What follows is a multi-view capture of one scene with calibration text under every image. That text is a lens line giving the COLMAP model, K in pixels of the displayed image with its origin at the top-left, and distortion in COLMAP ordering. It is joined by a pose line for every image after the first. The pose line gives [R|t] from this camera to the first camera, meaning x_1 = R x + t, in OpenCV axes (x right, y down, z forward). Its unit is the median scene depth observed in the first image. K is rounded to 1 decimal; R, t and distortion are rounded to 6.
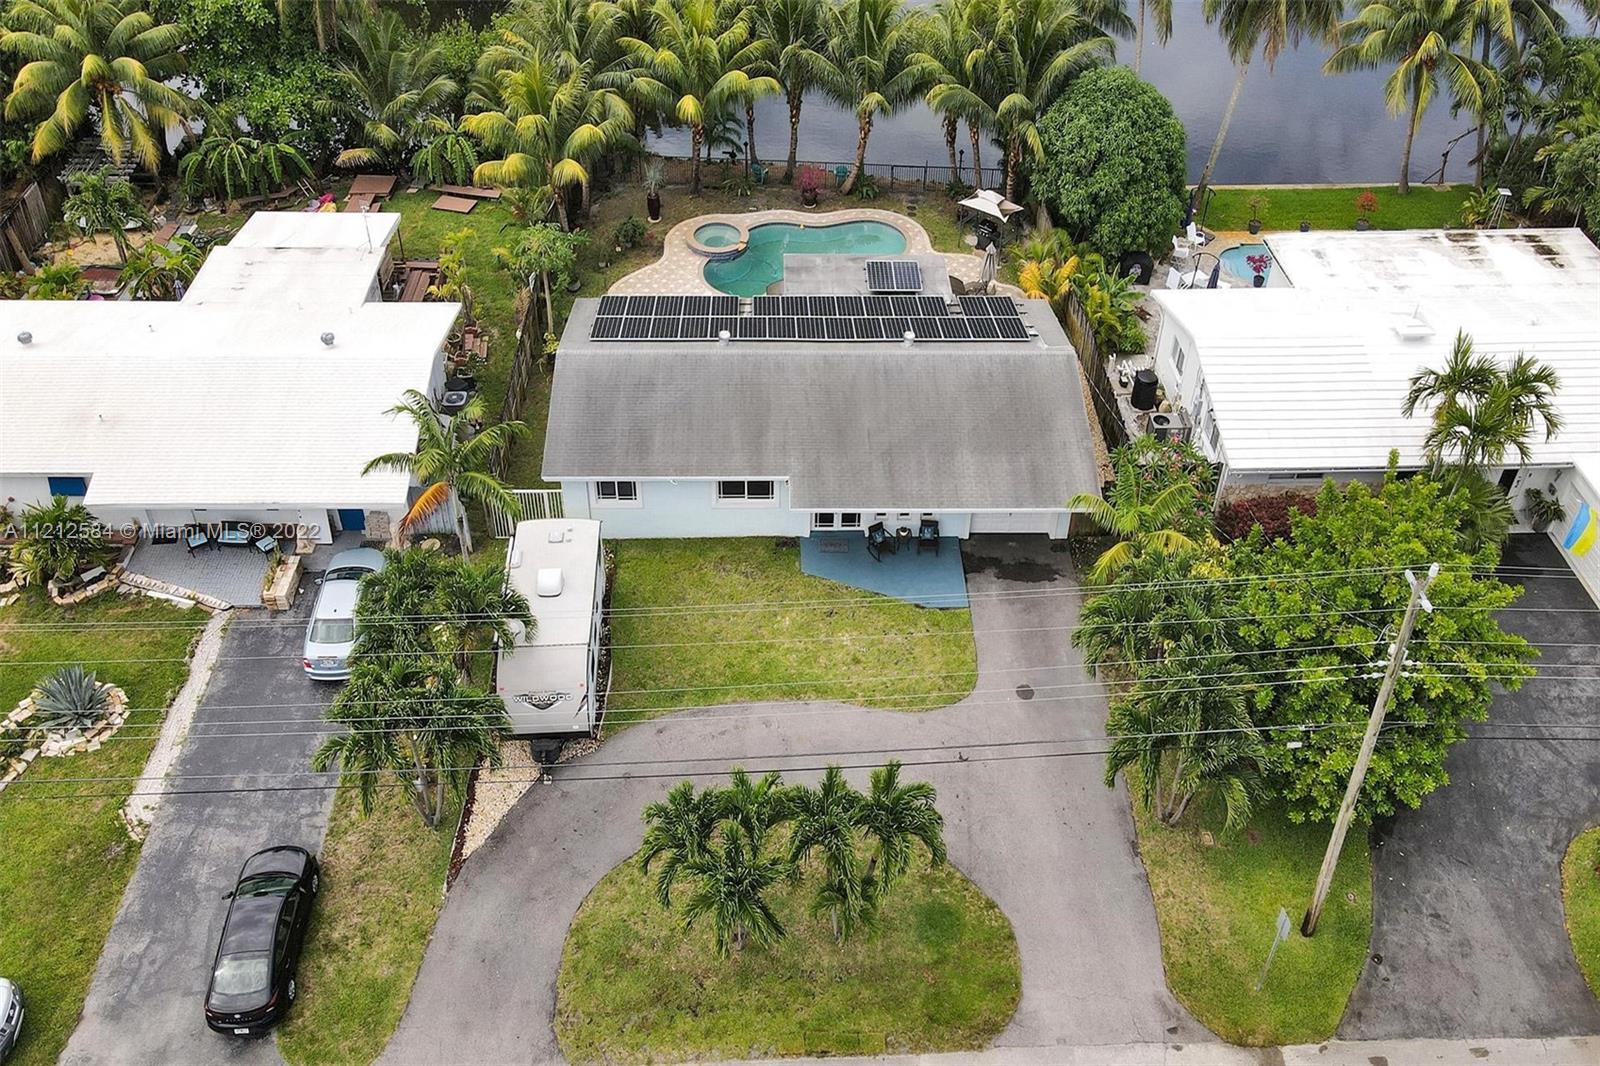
lens RADIAL K [[1398.3, 0, 818.2], [0, 1398.3, 391.5], [0, 0, 1]] dist [0.014434, 0.017090]
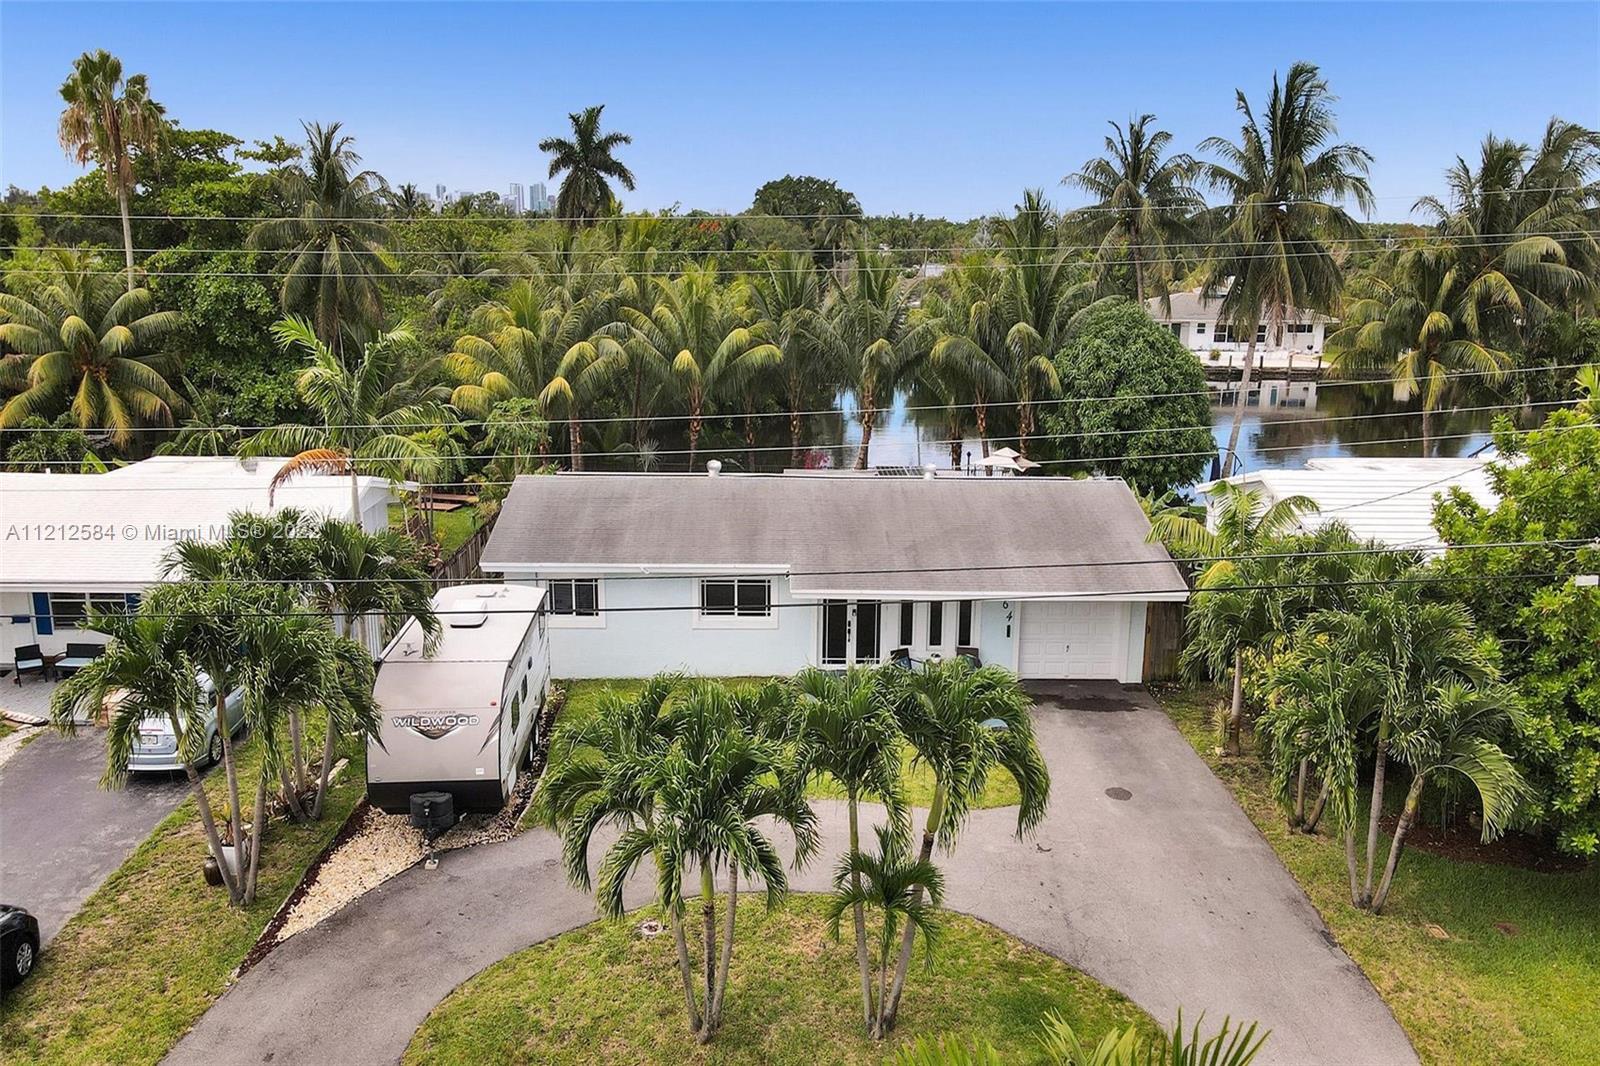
lens RADIAL K [[1244.1, 0, 810.9], [0, 1244.1, 529.1], [0, 0, 1]] dist [0.033939, -0.013757]
pose [[0.999940, -0.010597, -0.002936, -0.007386], [0.008493, 0.913860, -0.405940, 0.378379], [0.006985, 0.405891, 0.913895, 0.389811]]
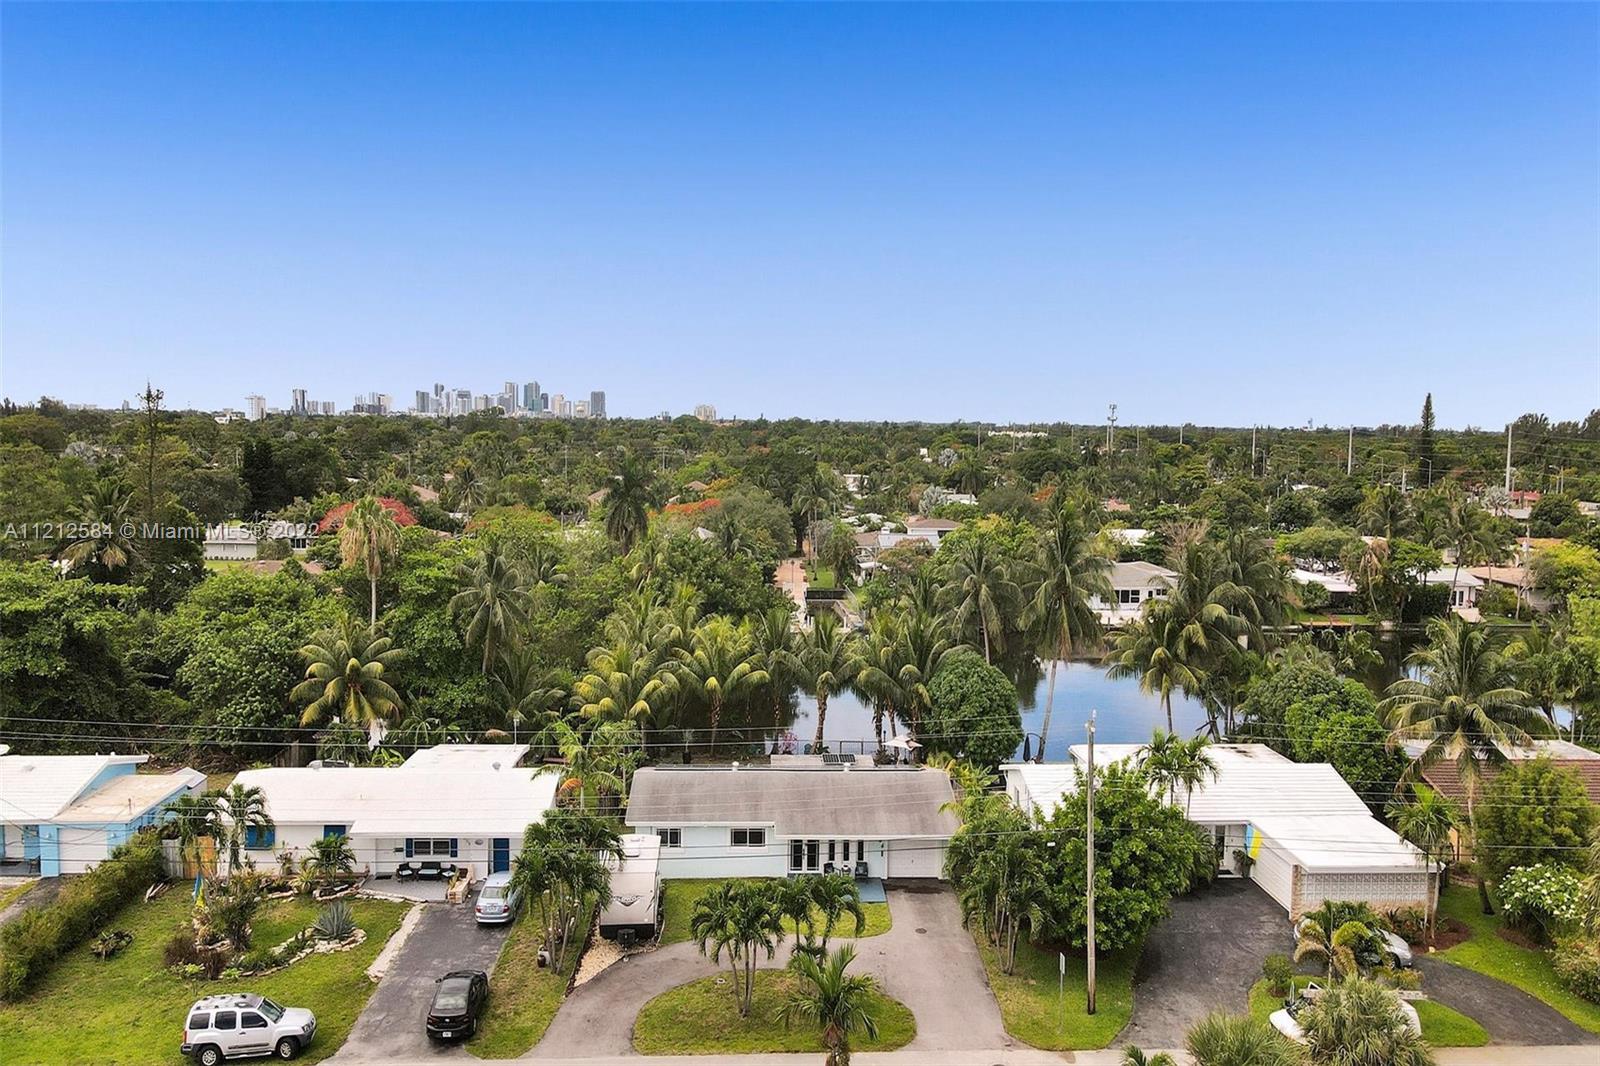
lens RADIAL K [[1242.9, 0, 822.5], [0, 1242.9, 528.5], [0, 0, 1]] dist [-0.003632, 0.018640]
pose [[0.999706, -0.009689, 0.022233, 0.007321], [0.020094, 0.844227, -0.535609, 0.634971], [-0.013580, 0.535898, 0.844174, -0.486894]]
